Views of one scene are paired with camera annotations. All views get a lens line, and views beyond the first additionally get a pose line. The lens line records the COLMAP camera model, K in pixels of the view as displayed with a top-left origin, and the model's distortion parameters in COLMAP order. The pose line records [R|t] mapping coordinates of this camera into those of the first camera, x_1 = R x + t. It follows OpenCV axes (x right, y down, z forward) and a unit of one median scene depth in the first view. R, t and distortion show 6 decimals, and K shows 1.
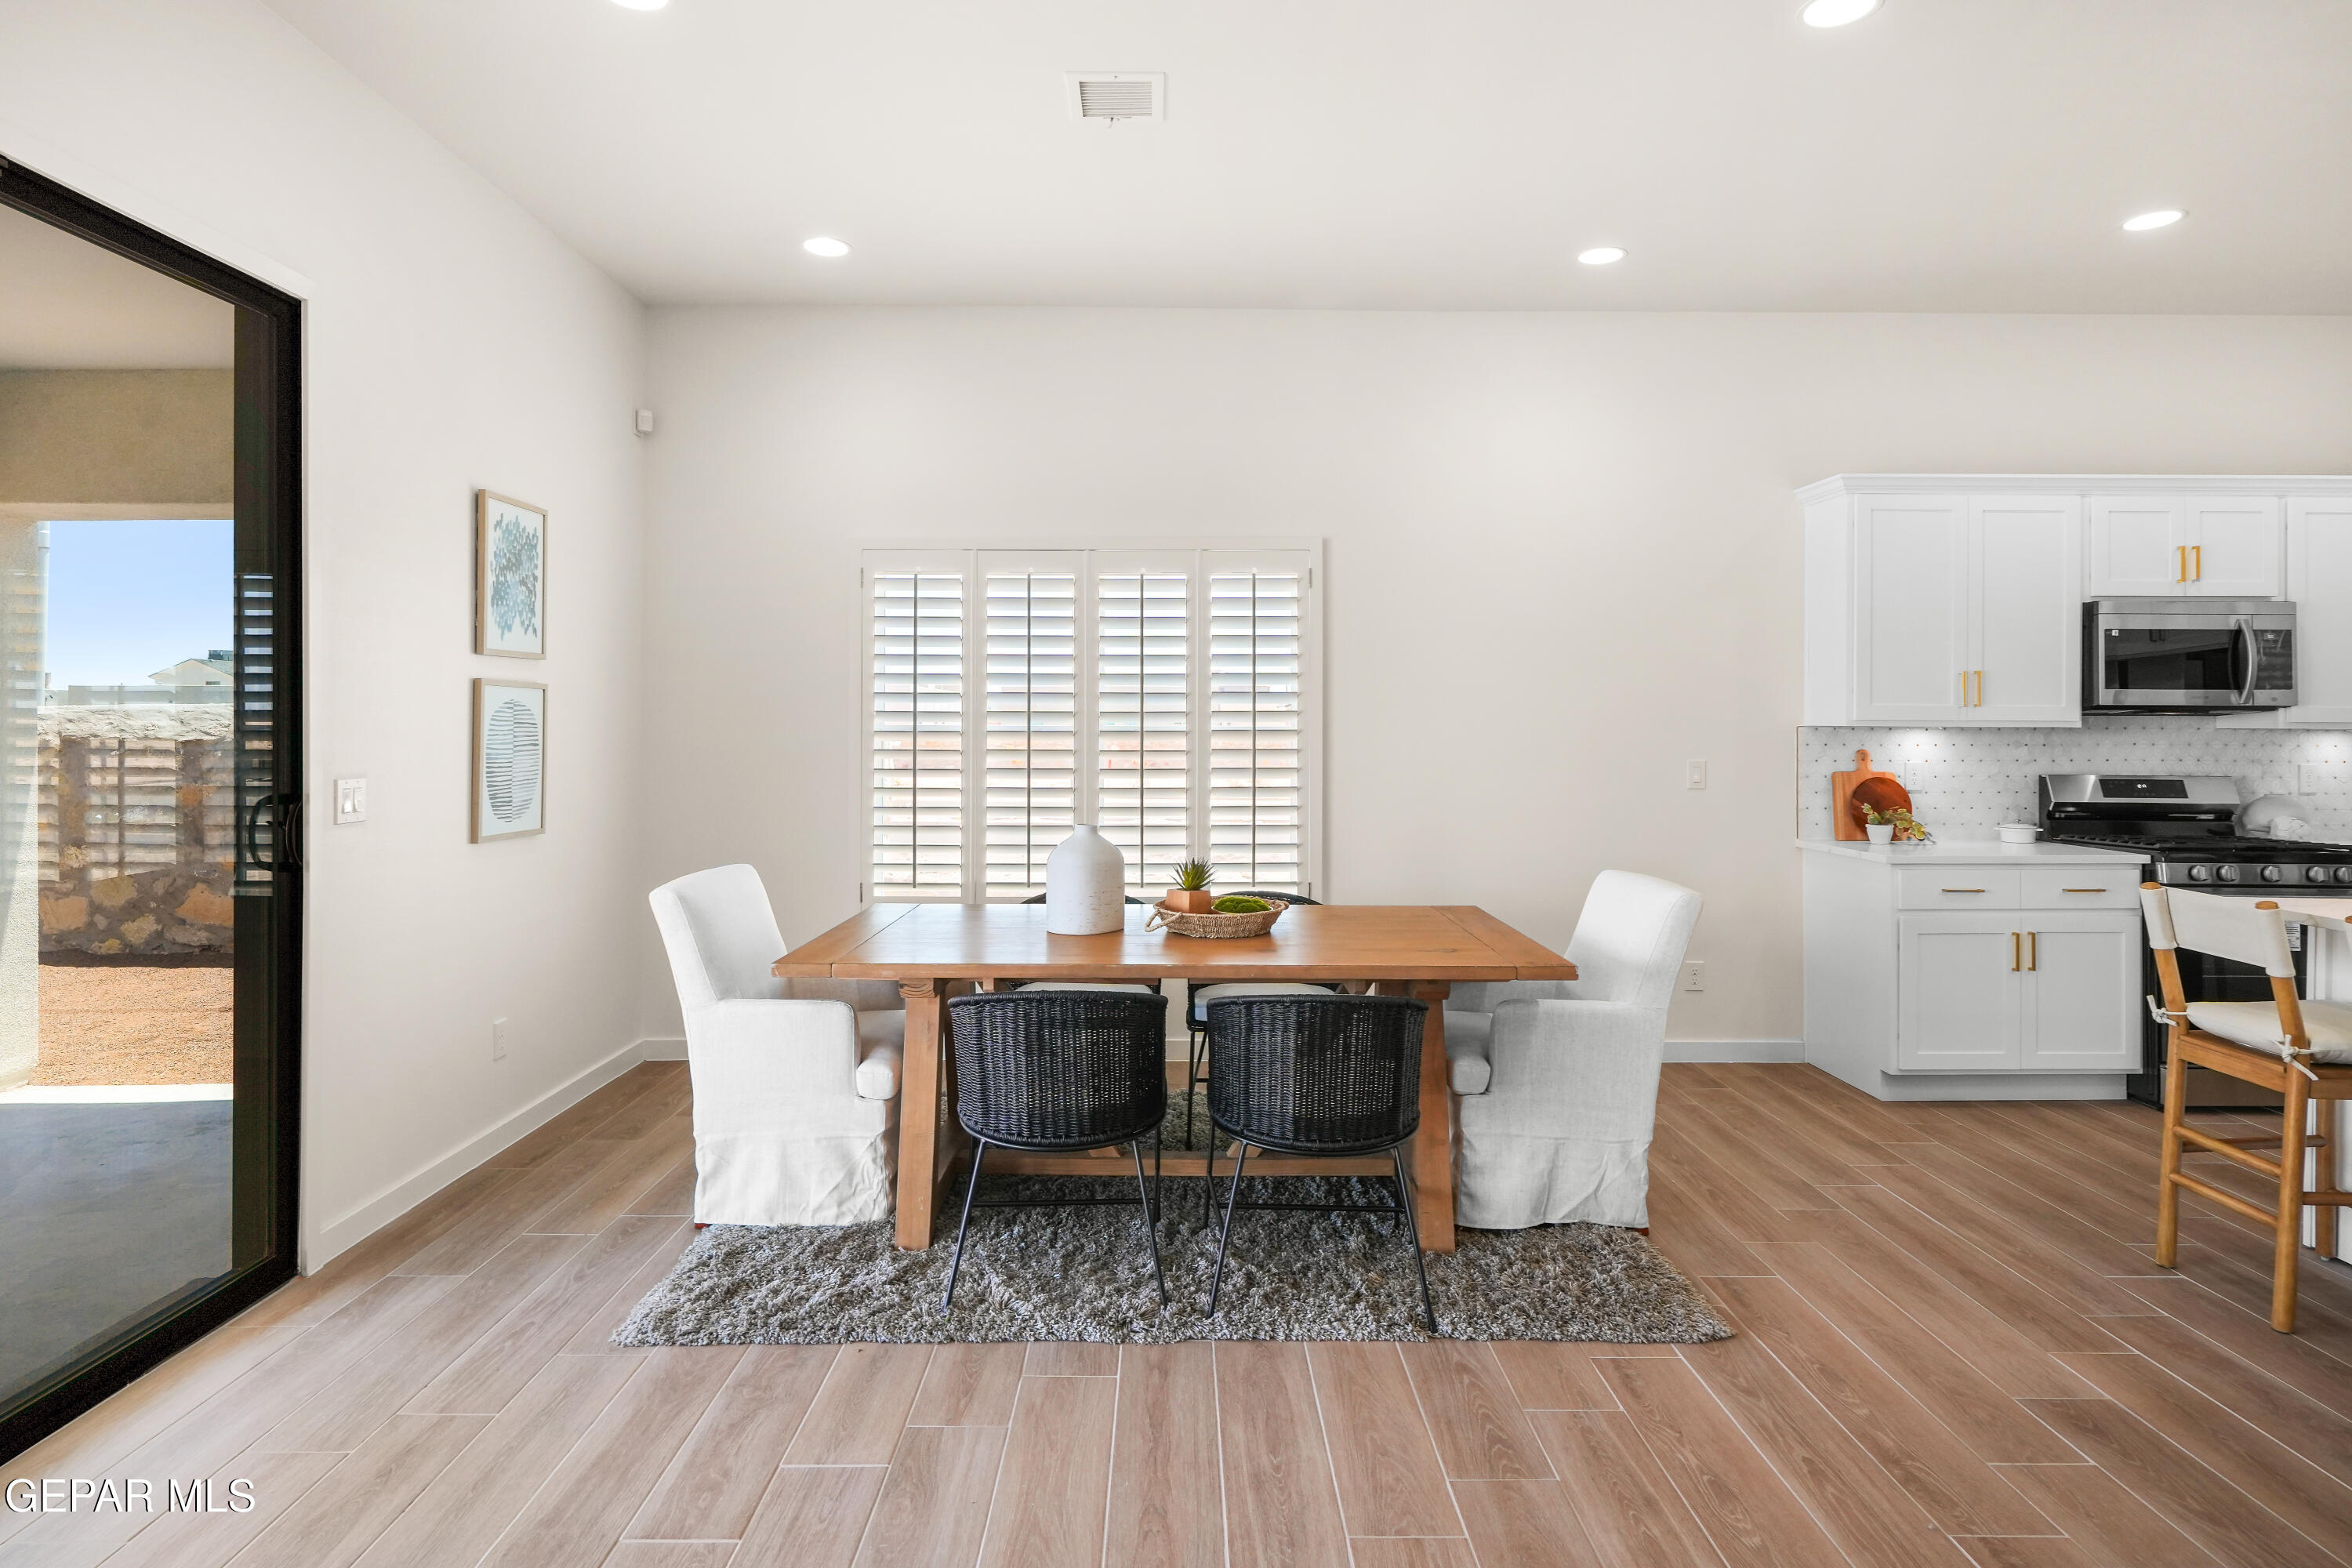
lens RADIAL K [[1251.9, 0, 1175.1], [0, 1251.9, 718.5], [0, 0, 1]] dist [-0.004372, 0.001102]
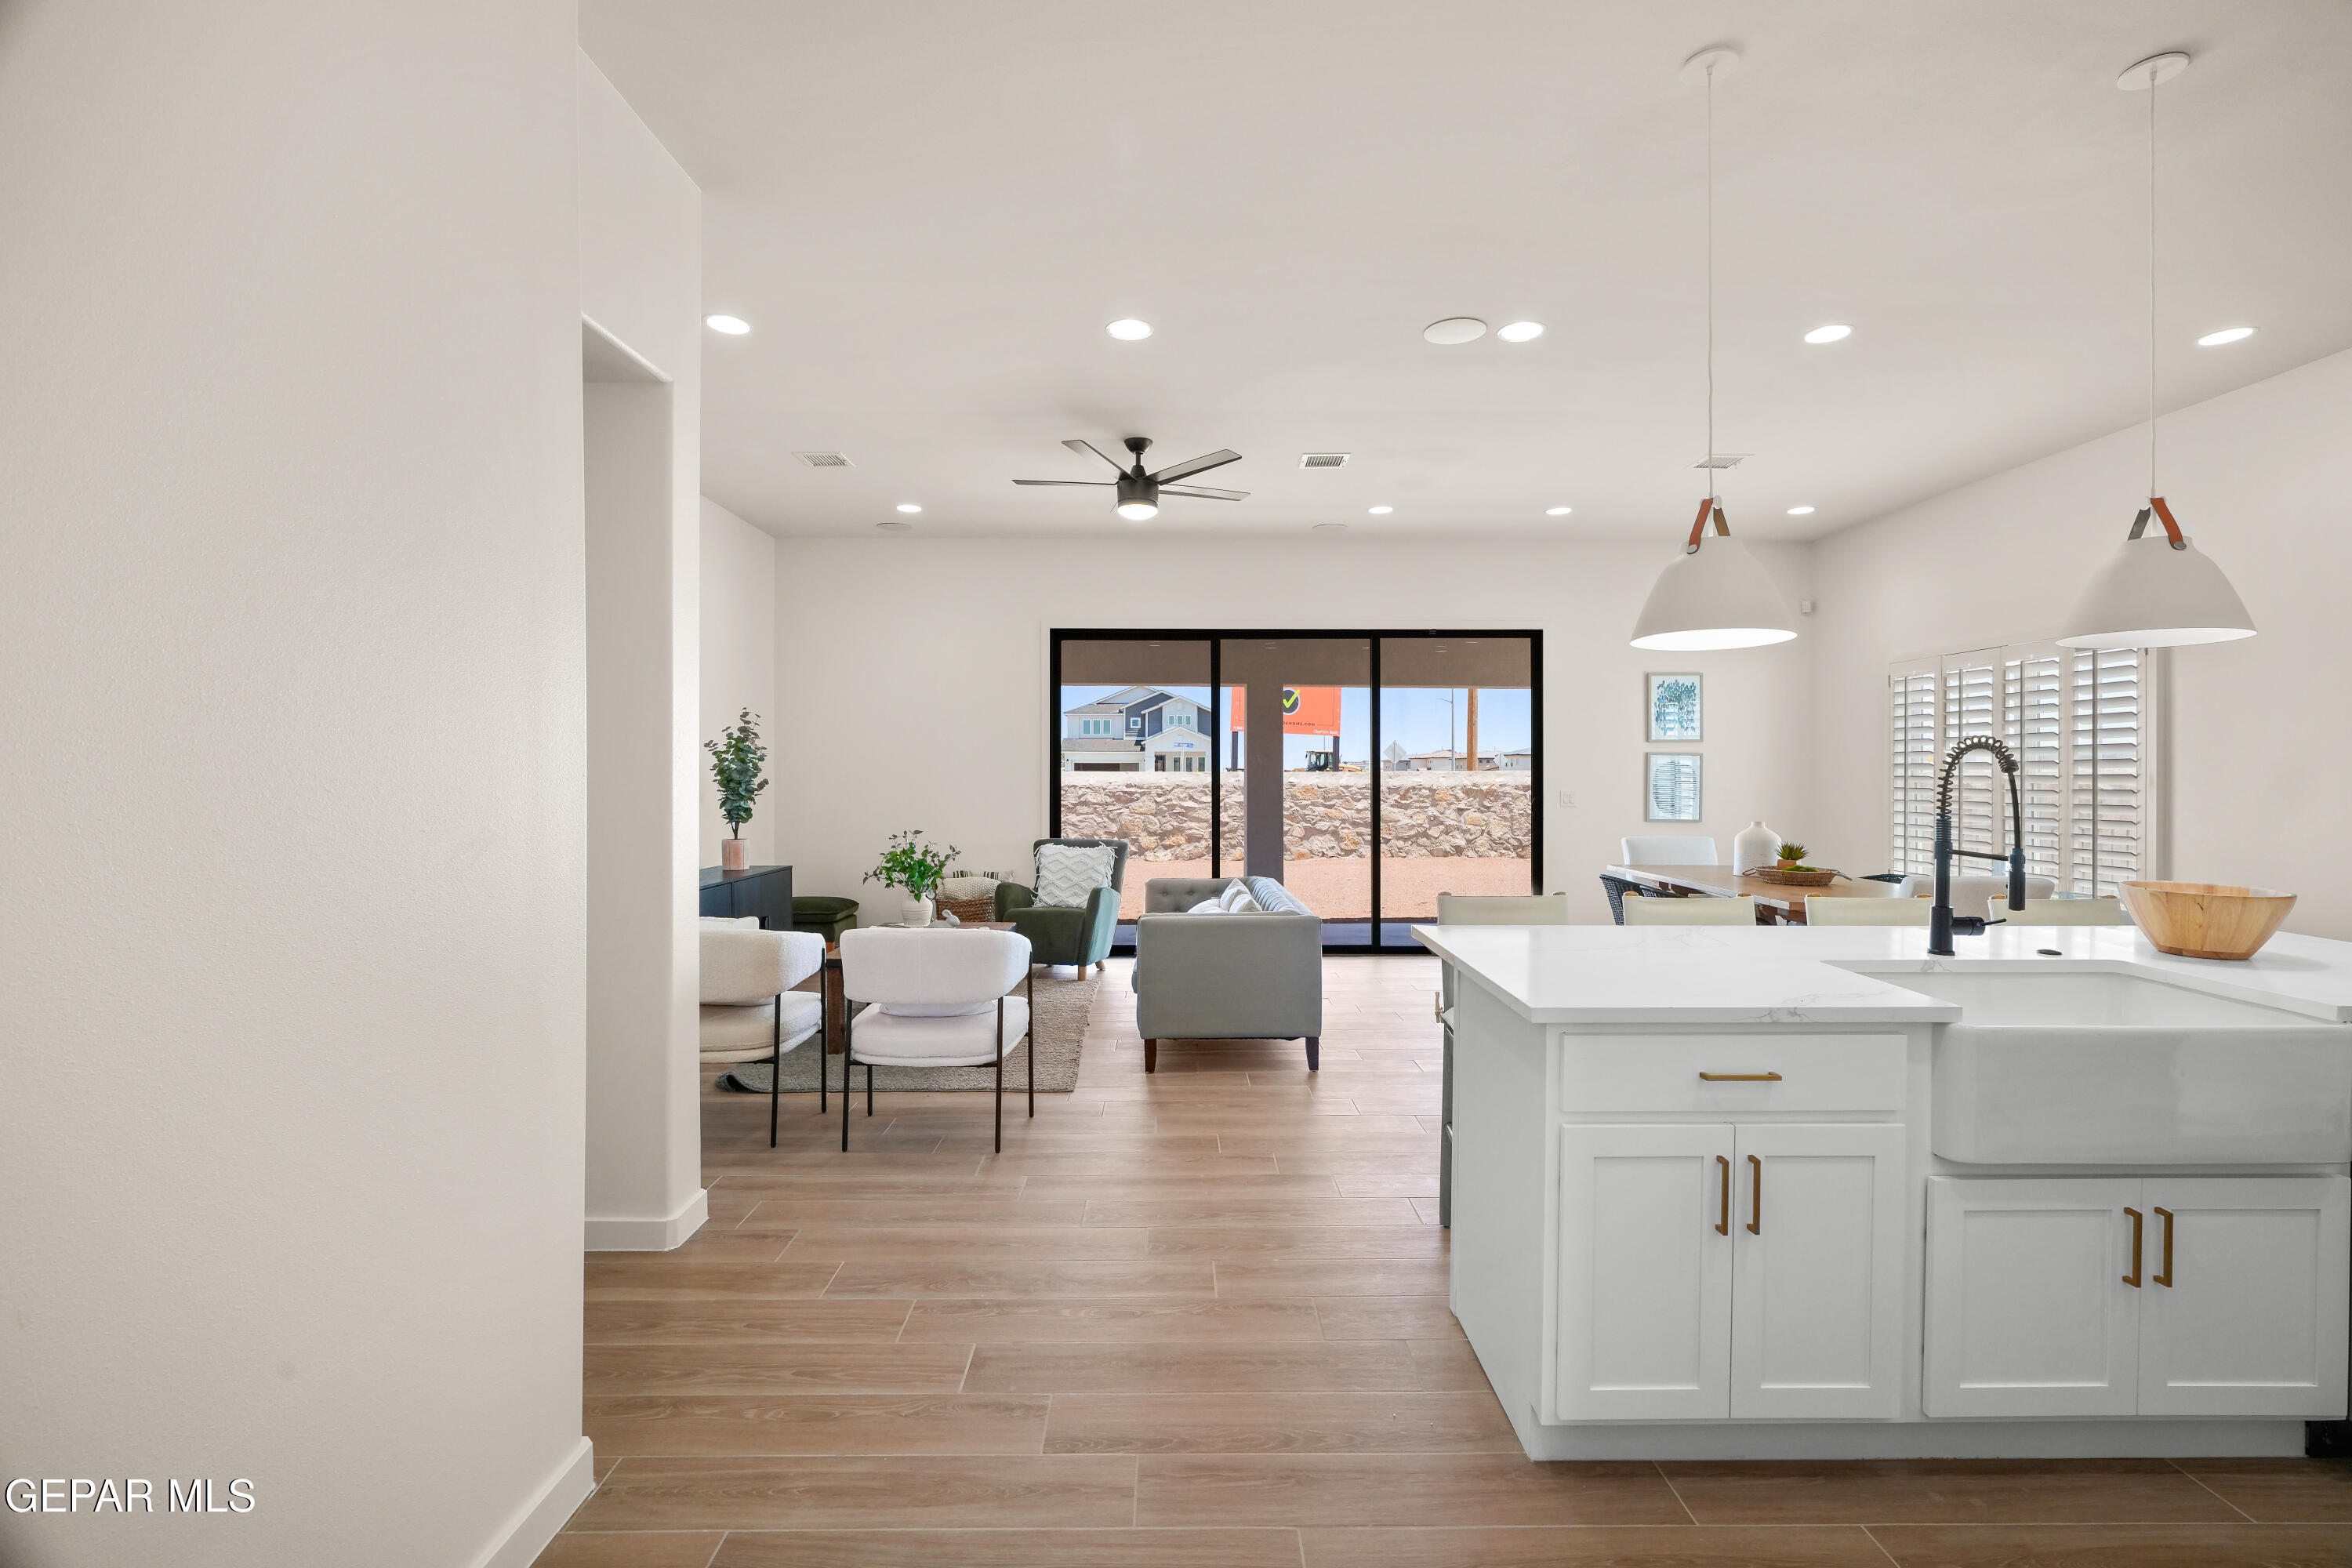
lens RADIAL K [[1057.1, 0, 1180.7], [0, 1057.1, 775.9], [0, 0, 1]] dist [-0.011164, 0.006509]
pose [[0.003841, -0.002498, -0.999990, 1.191213], [-0.000253, 0.999997, -0.002499, 0.014806], [0.999993, 0.000262, 0.003840, 0.082273]]
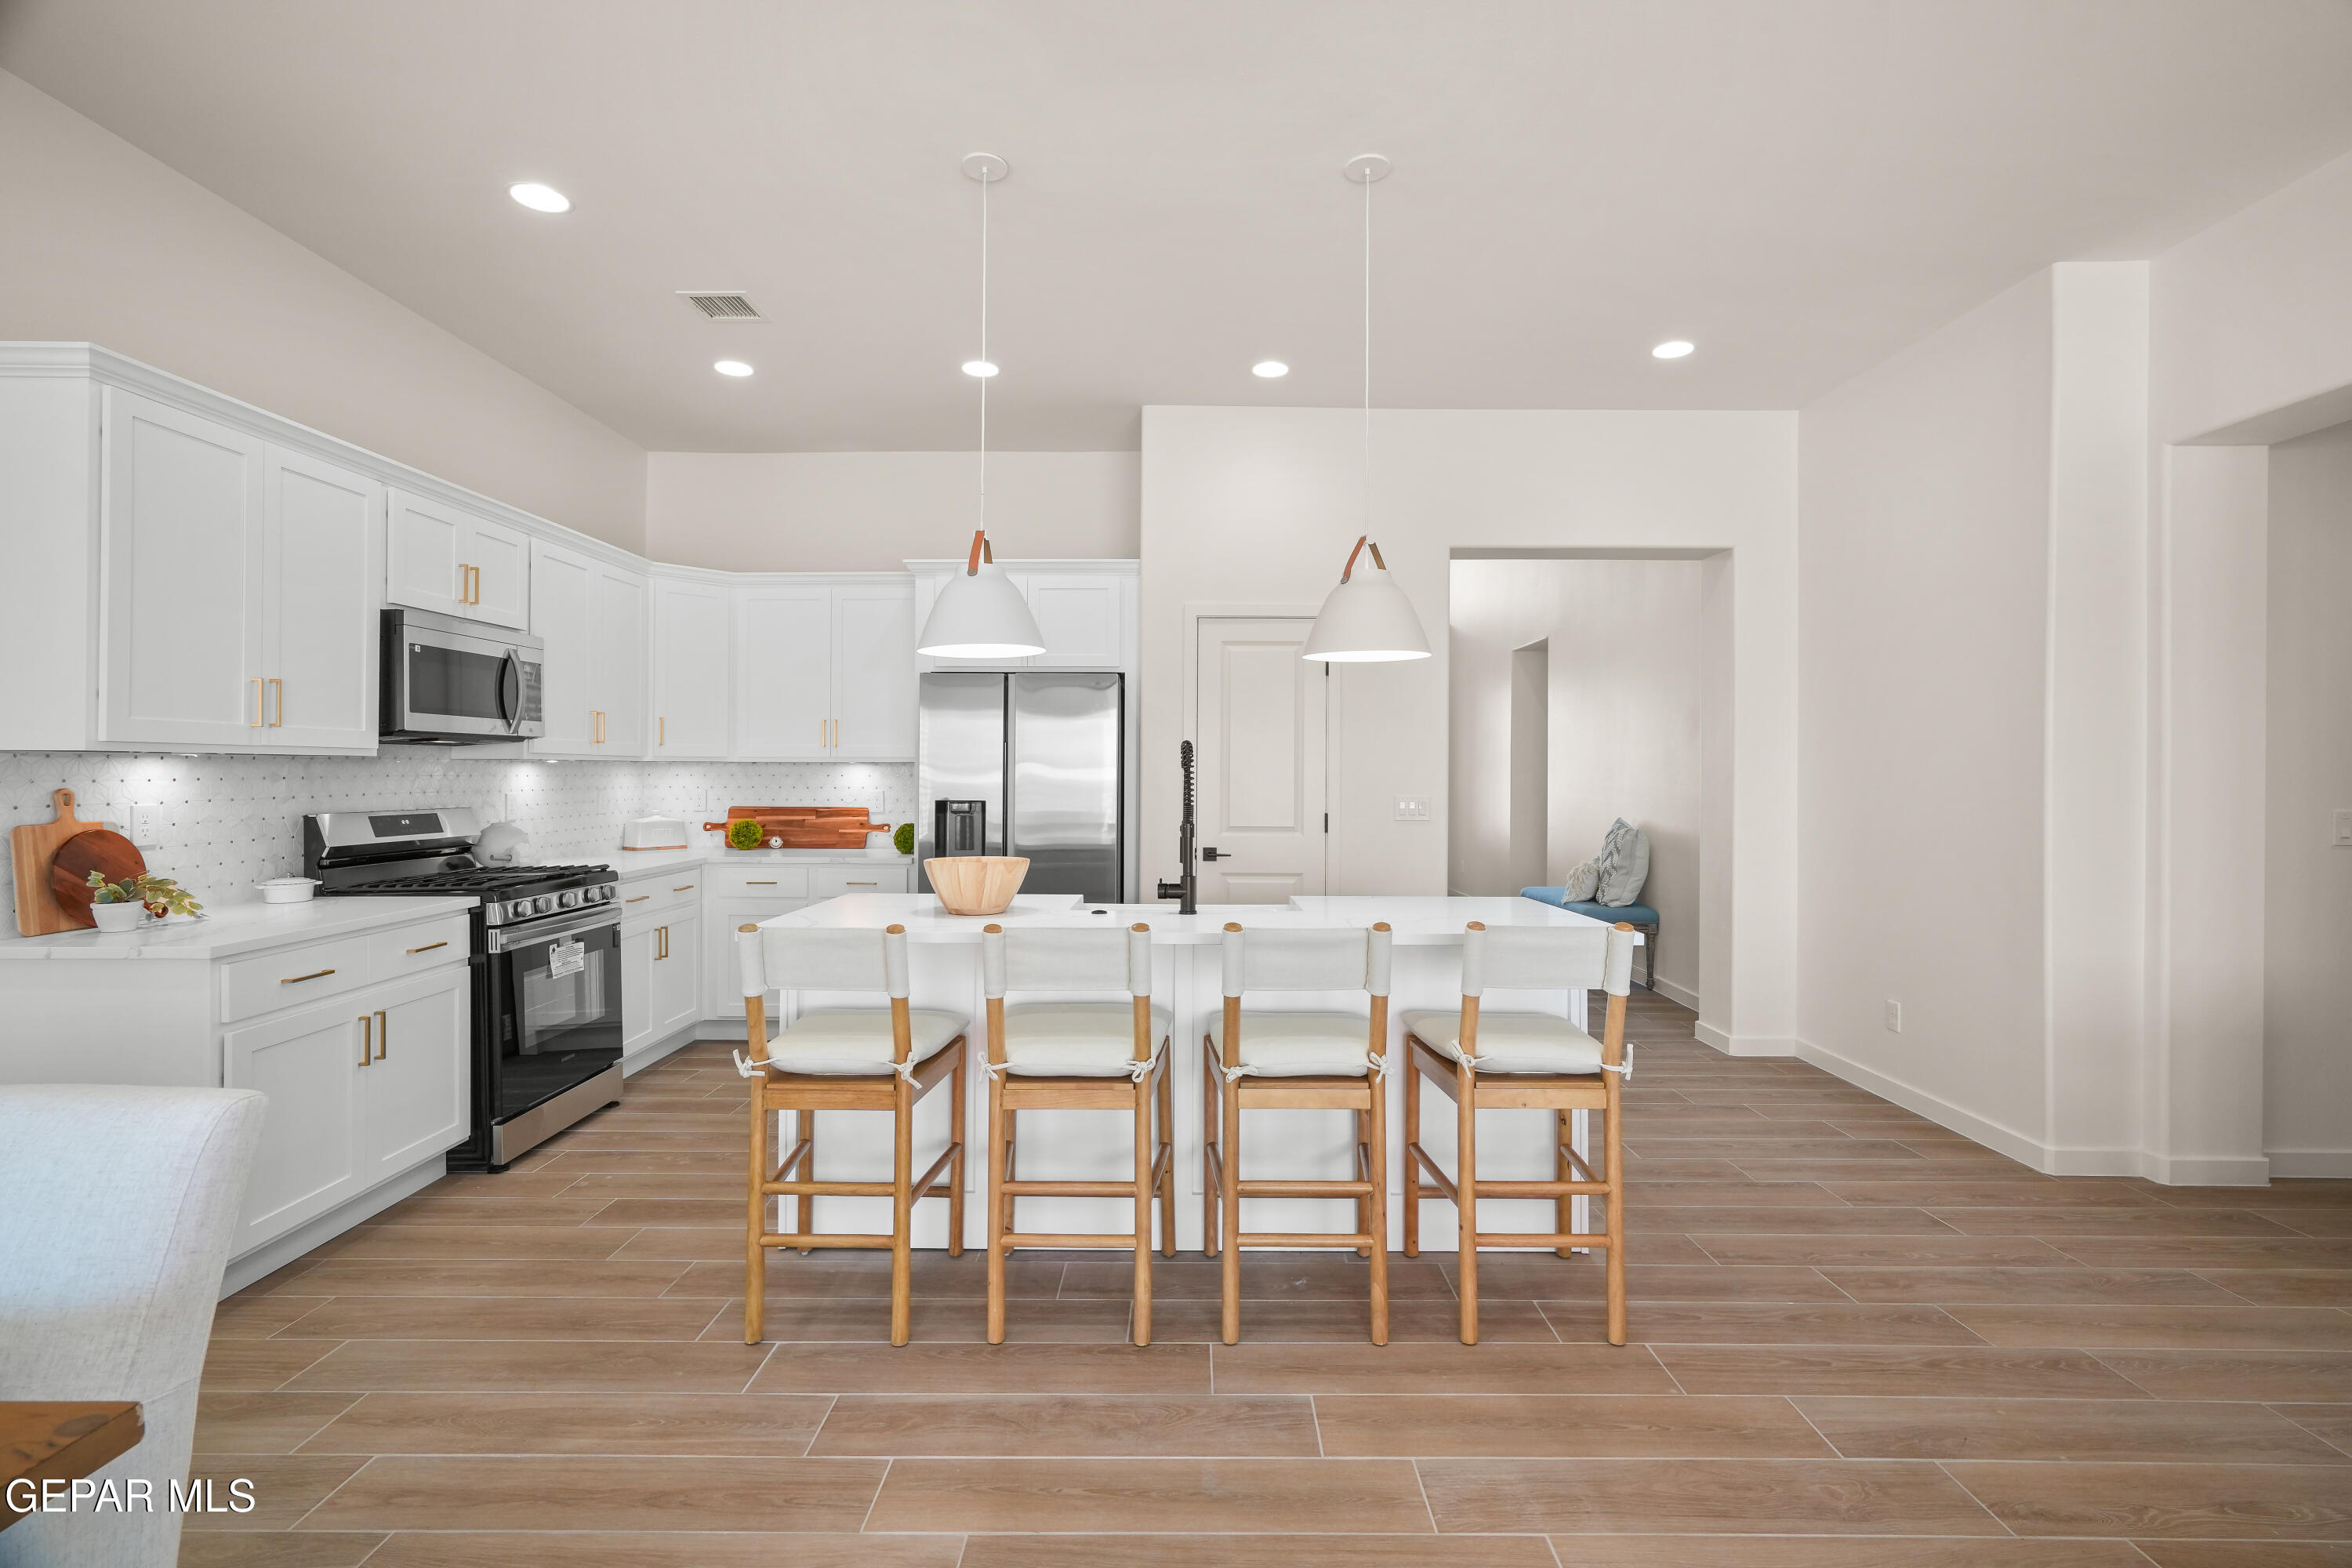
lens RADIAL K [[1059.3, 0, 1179.4], [0, 1059.3, 766.3], [0, 0, 1]] dist [-0.009977, 0.004646]
pose [[0.009980, -0.000276, 0.999950, 0.016792], [-0.006471, 0.999979, 0.000341, 0.010538], [-0.999929, -0.006474, 0.009978, 0.460566]]
